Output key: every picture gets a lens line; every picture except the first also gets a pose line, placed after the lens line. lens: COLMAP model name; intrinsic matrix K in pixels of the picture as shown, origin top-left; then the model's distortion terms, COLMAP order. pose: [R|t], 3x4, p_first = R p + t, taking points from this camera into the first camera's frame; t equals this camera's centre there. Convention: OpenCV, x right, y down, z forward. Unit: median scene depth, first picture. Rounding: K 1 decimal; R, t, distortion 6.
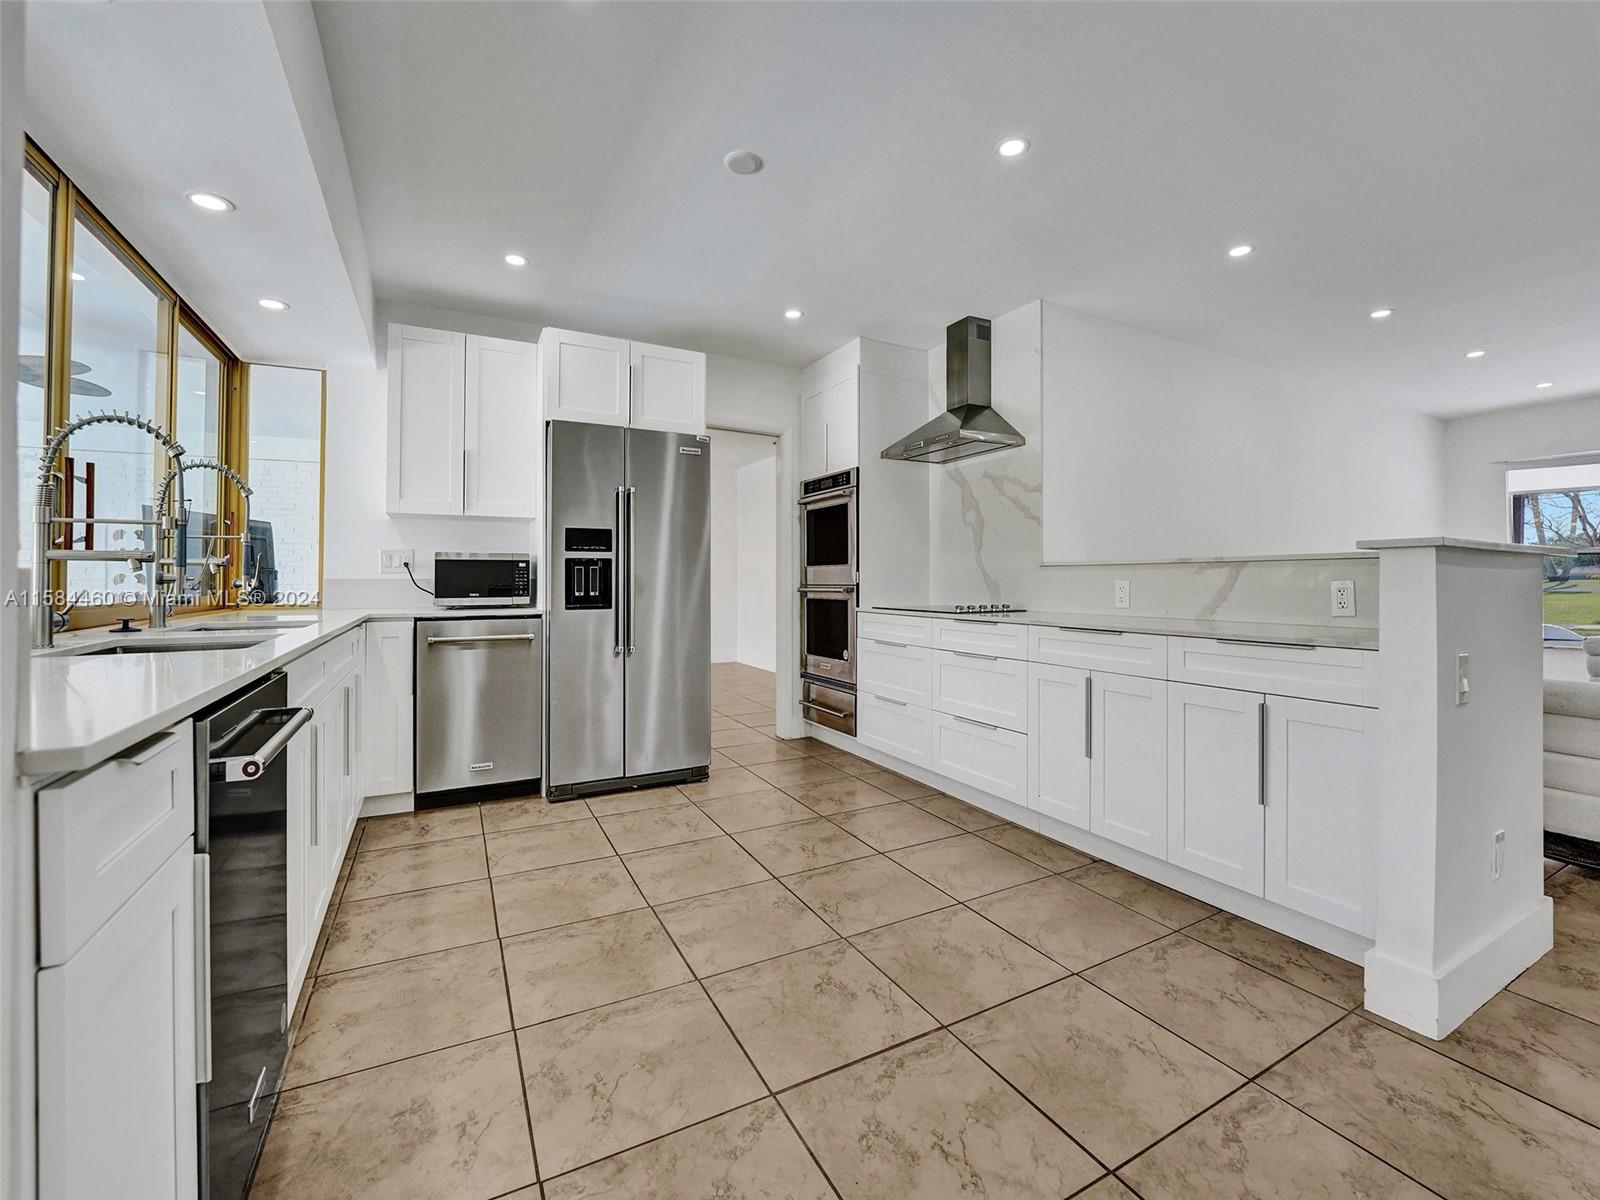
lens RADIAL K [[667.7, 0, 796.5], [0, 667.7, 568.5], [0, 0, 1]] dist [-0.023286, 0.000393]
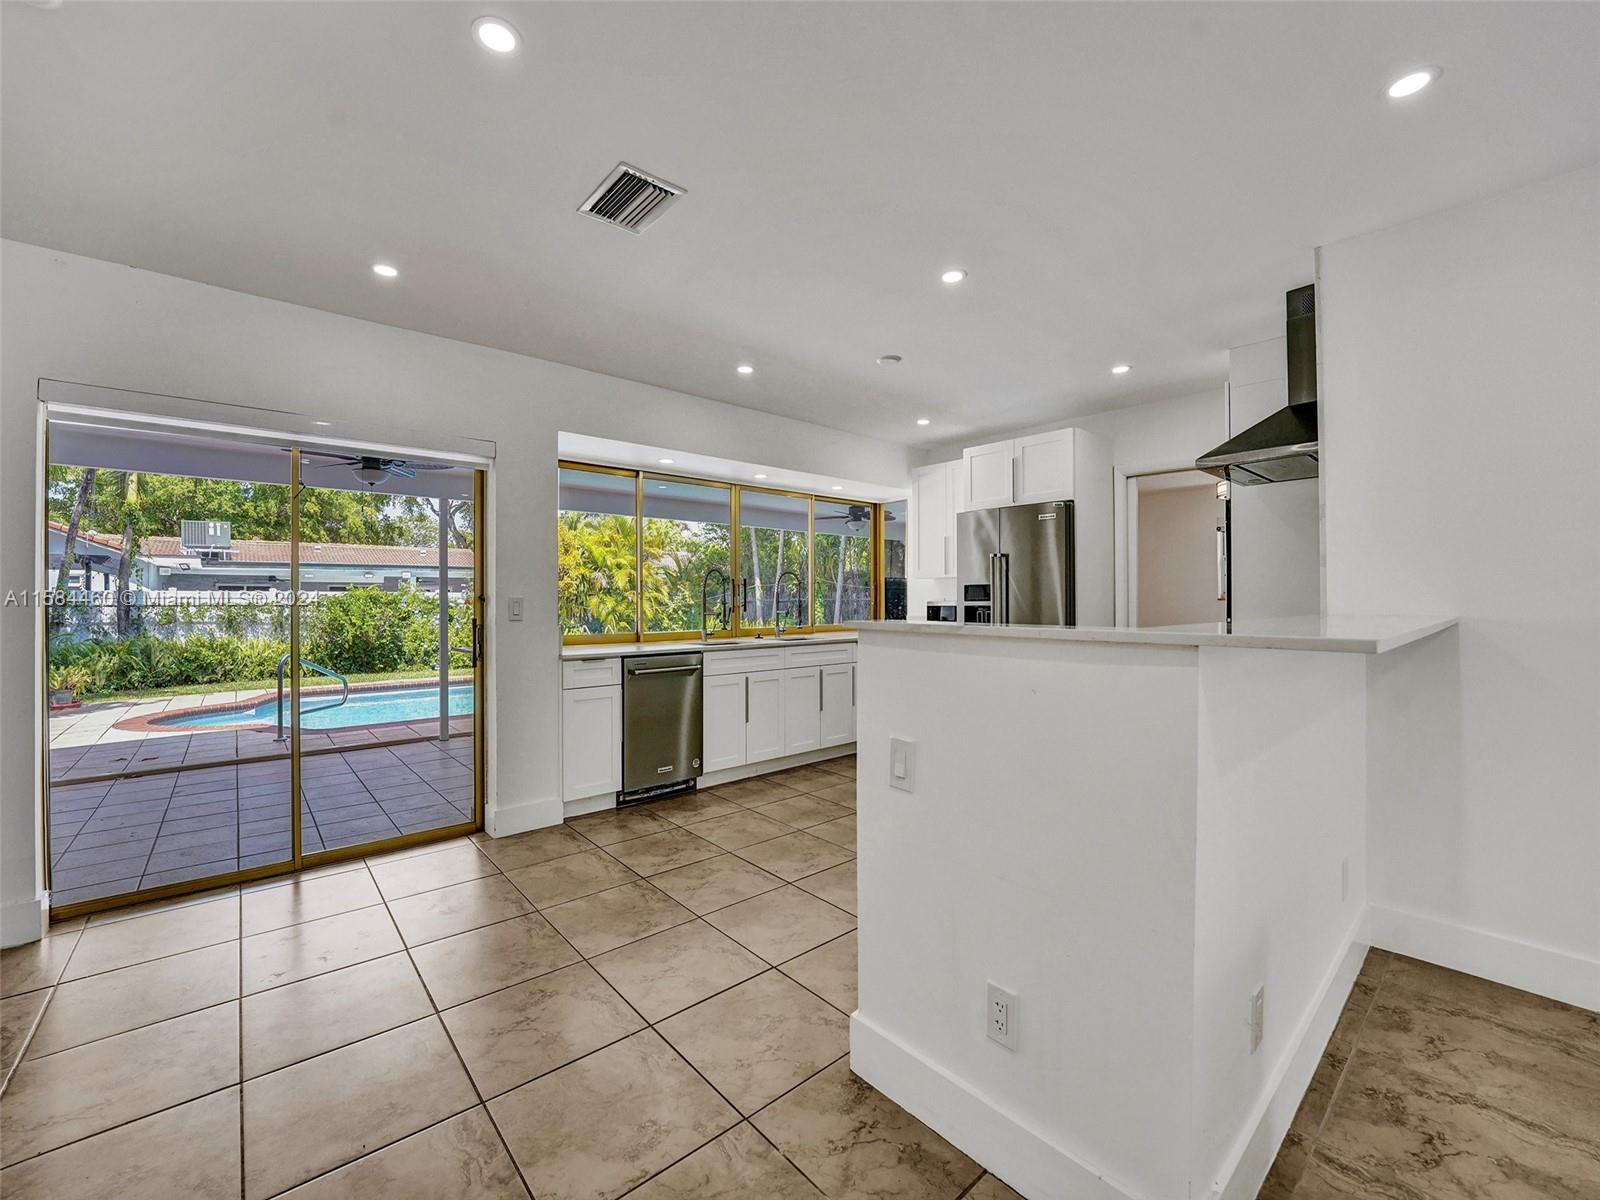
lens RADIAL K [[654.3, 0, 800.4], [0, 654.3, 597.2], [0, 0, 1]] dist [-0.024905, 0.000289]
pose [[0.228568, -0.003467, -0.973522, 0.978960], [0.020333, 0.999793, 0.001213, -0.043712], [0.973316, -0.020072, 0.228591, 0.317182]]
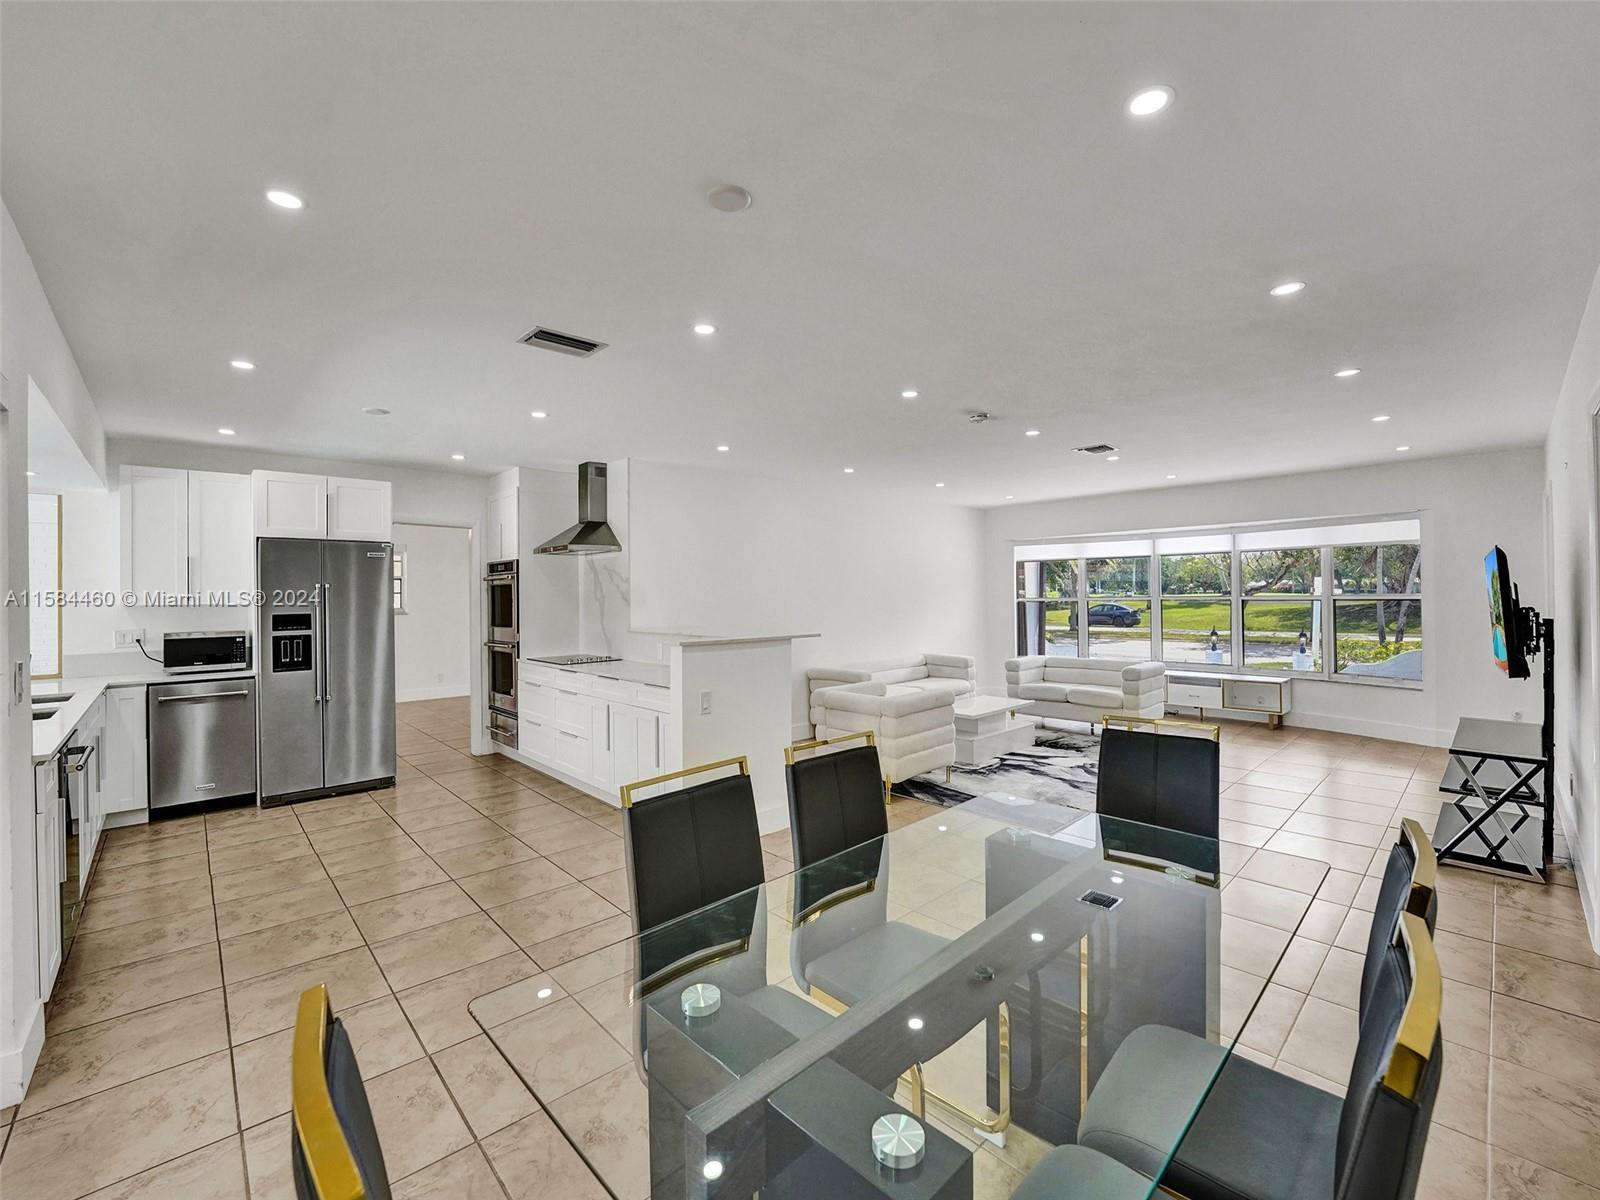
lens RADIAL K [[675.5, 0, 807.2], [0, 675.5, 587.4], [0, 0, 1]] dist [-0.026765, 0.000894]
pose [[0.963278, -0.008510, 0.268372, 0.372054], [0.007264, 0.999958, 0.005637, -0.119252], [-0.268409, -0.003480, 0.963299, -0.668608]]
